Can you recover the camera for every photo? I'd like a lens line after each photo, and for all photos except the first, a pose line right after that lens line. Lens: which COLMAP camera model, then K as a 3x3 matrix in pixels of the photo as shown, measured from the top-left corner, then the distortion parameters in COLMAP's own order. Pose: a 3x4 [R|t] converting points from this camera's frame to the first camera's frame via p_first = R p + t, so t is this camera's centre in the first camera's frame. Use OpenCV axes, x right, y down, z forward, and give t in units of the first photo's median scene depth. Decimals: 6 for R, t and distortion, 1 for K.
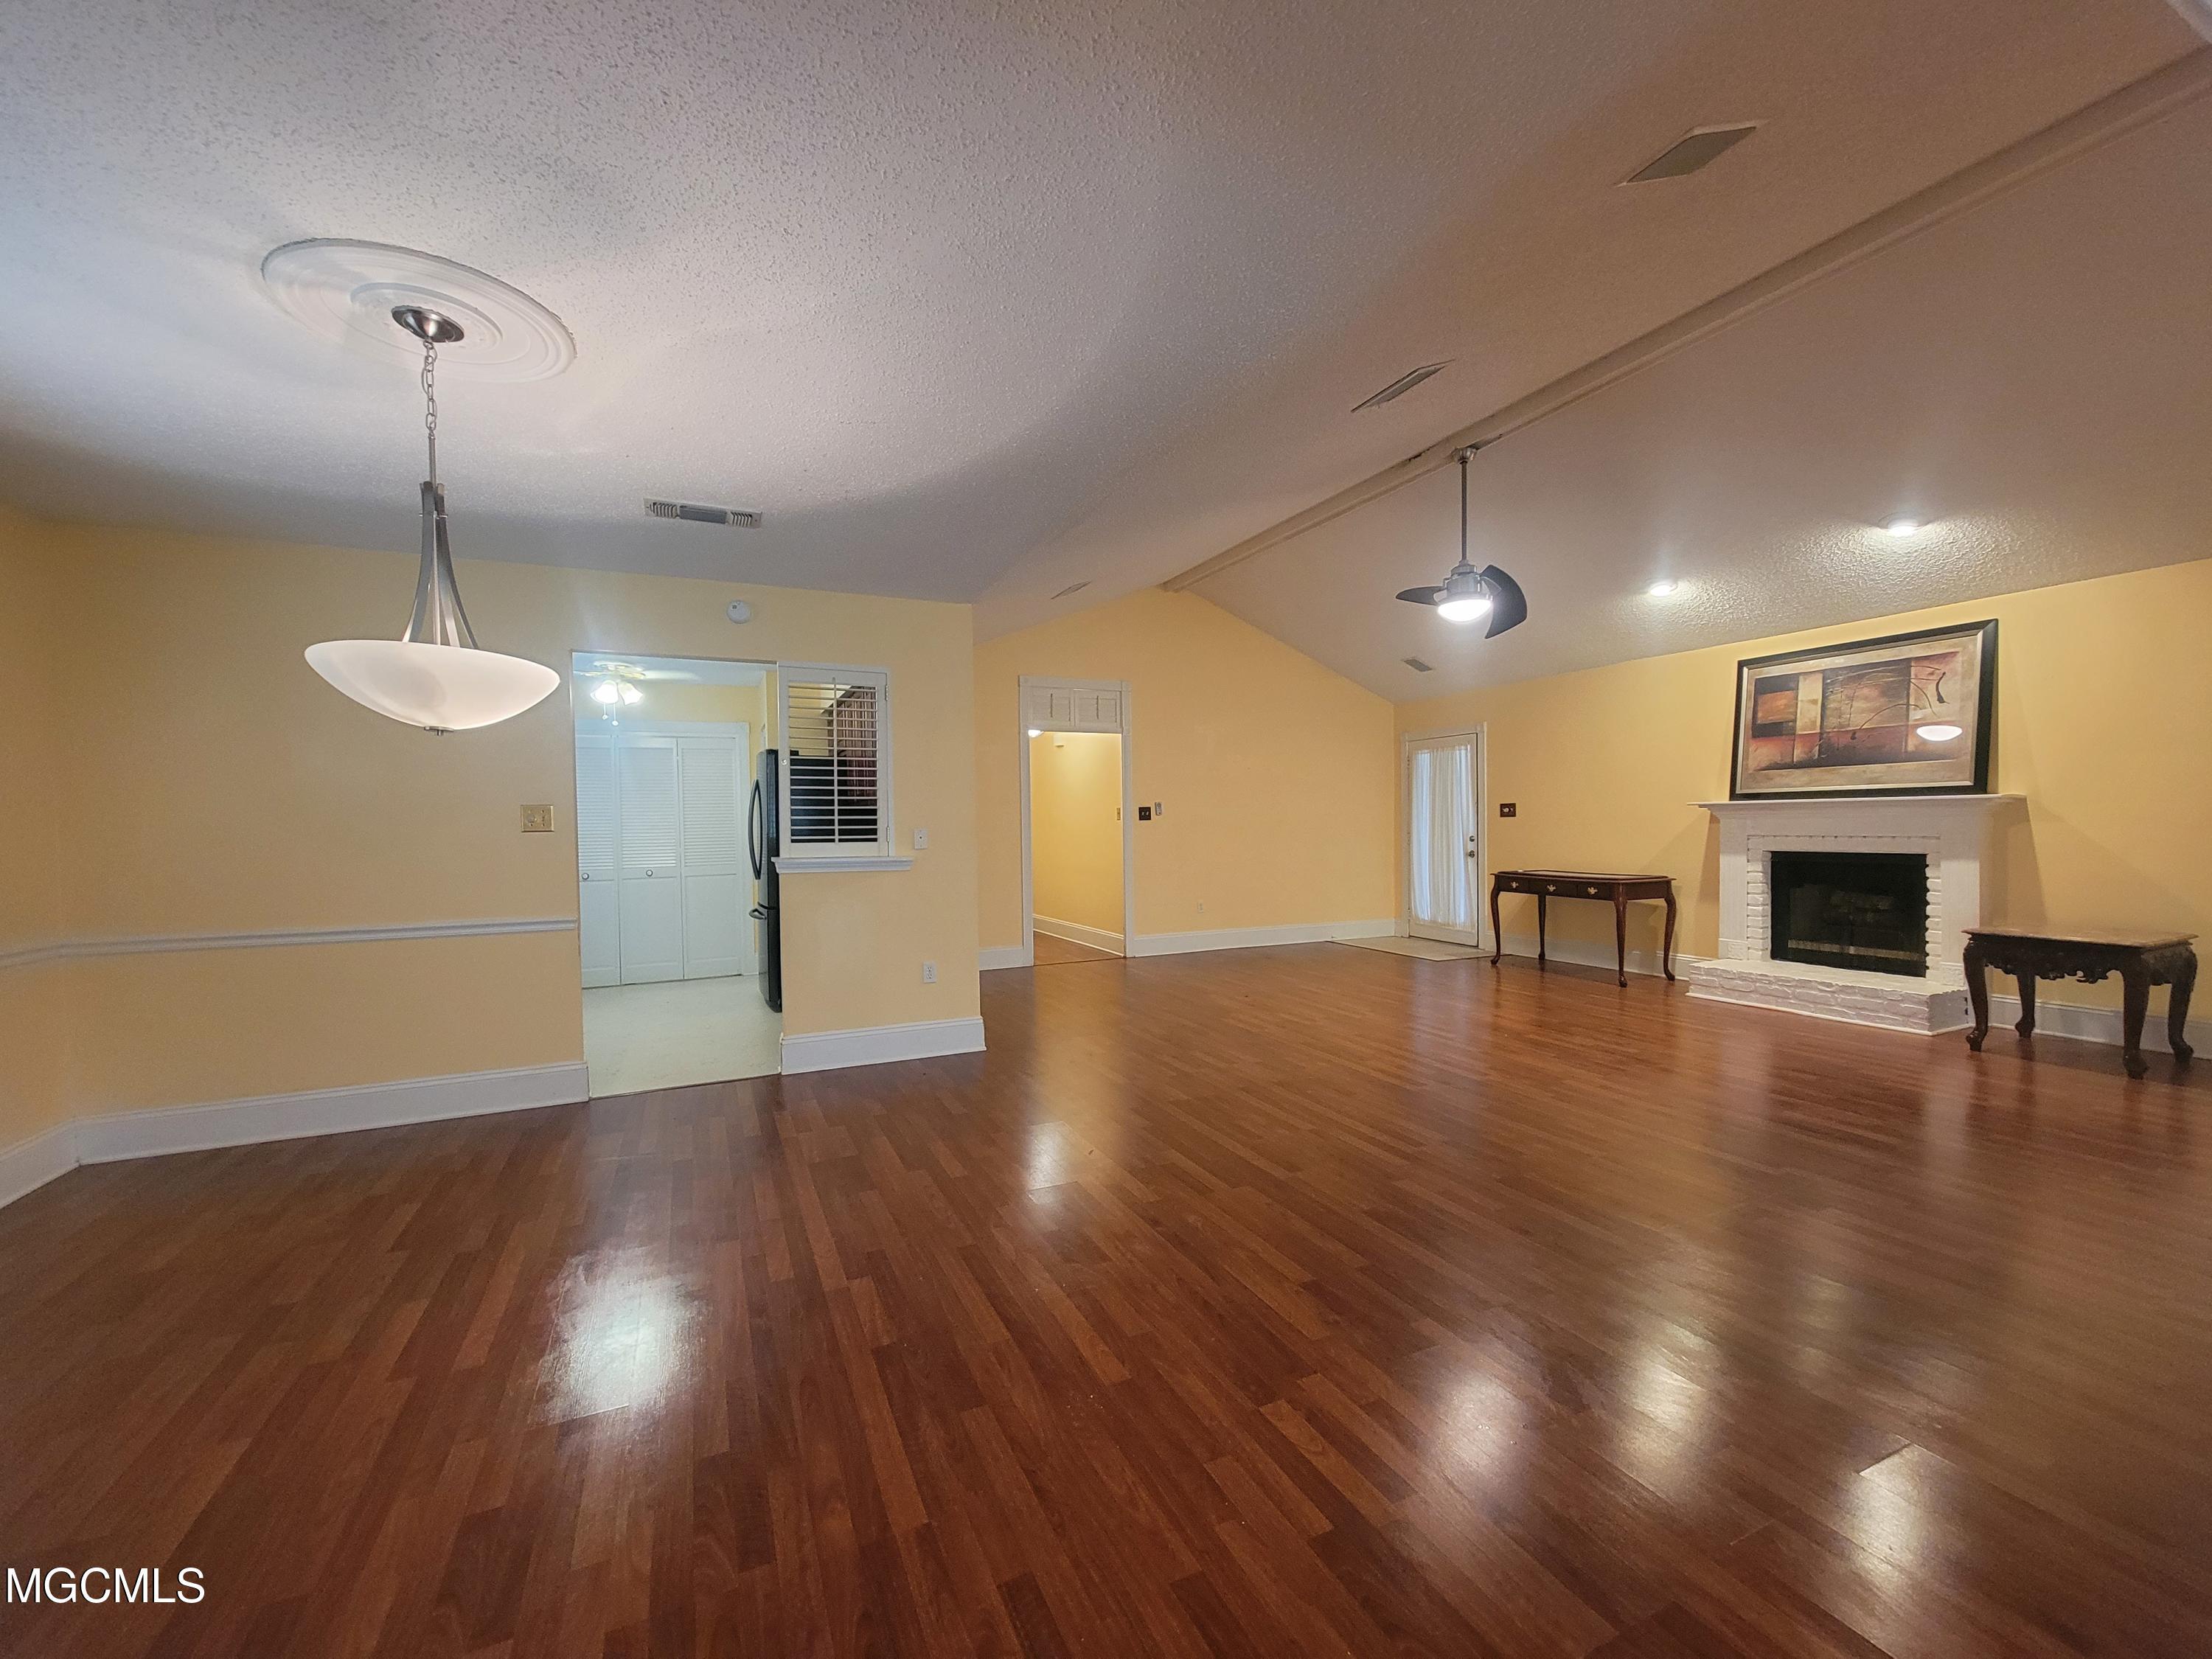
lens RADIAL K [[899.7, 0, 1112.4], [0, 899.7, 839.6], [0, 0, 1]] dist [-0.003509, -0.000429]
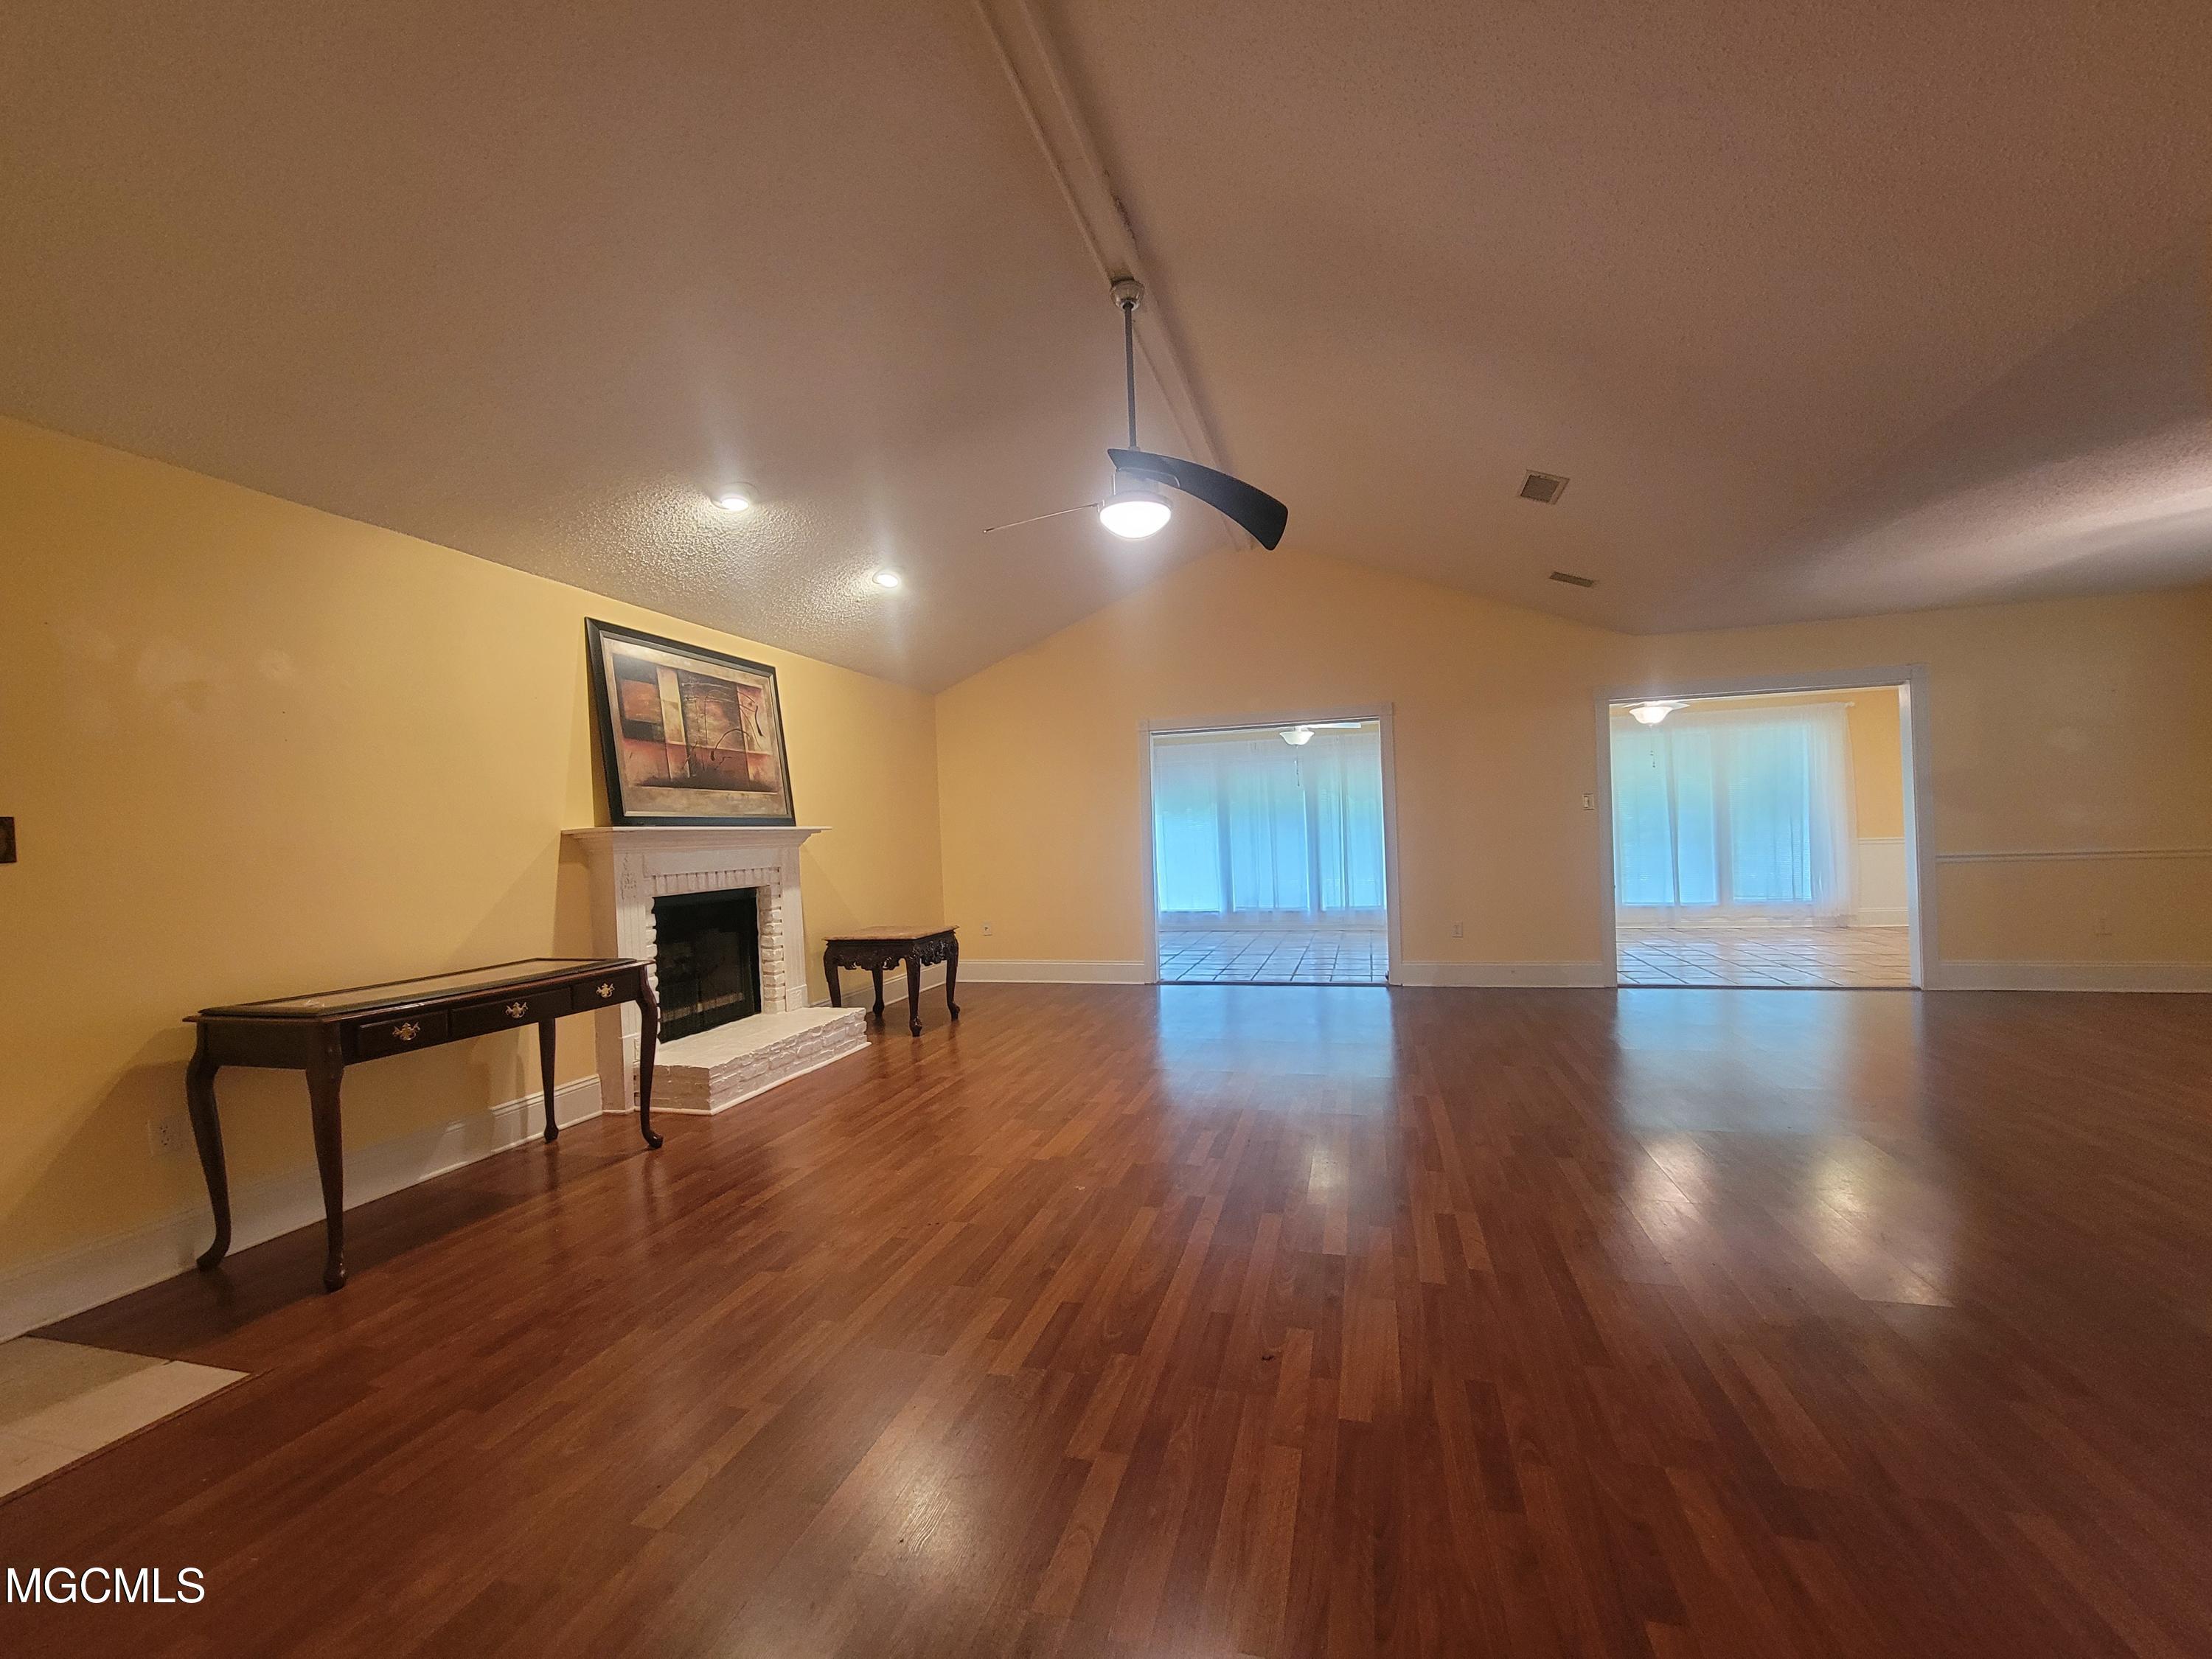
lens RADIAL K [[899.7, 0, 1107.5], [0, 899.7, 837.5], [0, 0, 1]] dist [-0.003509, -0.000429]
pose [[-0.756649, 0.042258, 0.652455, -0.024760], [0.061417, 0.998091, 0.006580, -0.018872], [-0.650931, 0.045051, -0.757799, 1.396656]]
